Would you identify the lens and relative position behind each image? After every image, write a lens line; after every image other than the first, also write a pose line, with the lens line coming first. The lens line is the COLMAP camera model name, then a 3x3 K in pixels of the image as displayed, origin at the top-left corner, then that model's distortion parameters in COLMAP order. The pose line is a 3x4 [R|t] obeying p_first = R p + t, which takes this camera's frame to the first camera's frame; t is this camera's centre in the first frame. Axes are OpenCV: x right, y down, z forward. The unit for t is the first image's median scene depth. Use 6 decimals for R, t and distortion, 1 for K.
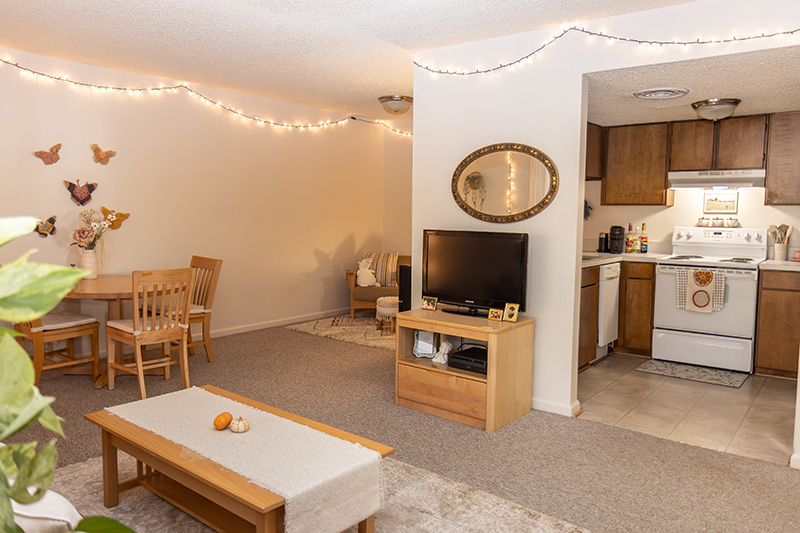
lens RADIAL K [[606.5, 0, 396.2], [0, 606.5, 266.8], [0, 0, 1]] dist [-0.005967, 0.007099]
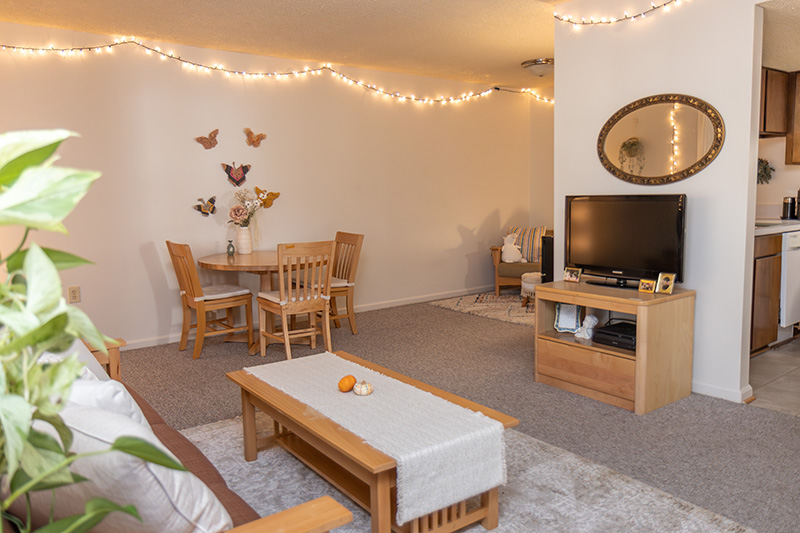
lens RADIAL K [[606.5, 0, 395.5], [0, 606.5, 266.9], [0, 0, 1]] dist [-0.005967, 0.007099]
pose [[0.966704, -0.005823, -0.255832, 0.024833], [0.012432, 0.999629, 0.024224, 0.018236], [0.255596, -0.026598, 0.966418, 0.025886]]
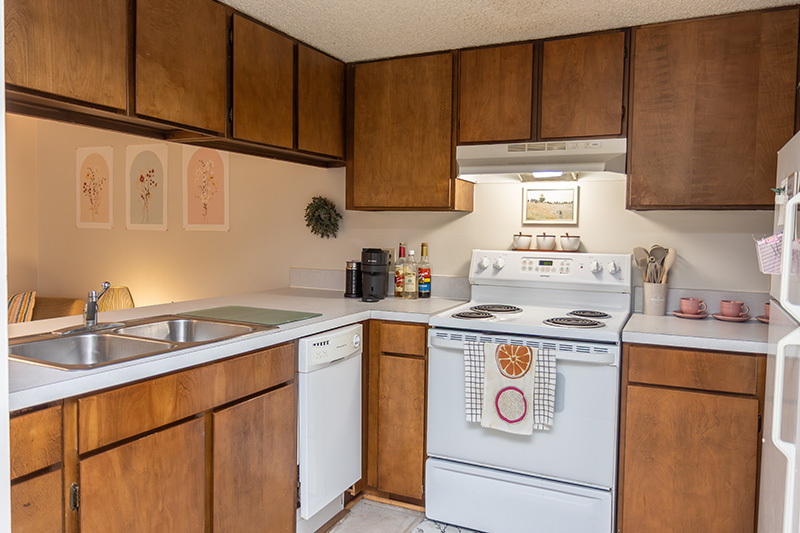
lens RADIAL K [[606.5, 0, 394.8], [0, 606.5, 267.2], [0, 0, 1]] dist [-0.005967, 0.007099]
pose [[0.977916, -0.008891, 0.208809, 0.314626], [0.014517, 0.999571, -0.025426, -0.043065], [-0.208493, 0.027896, 0.977626, 0.550408]]
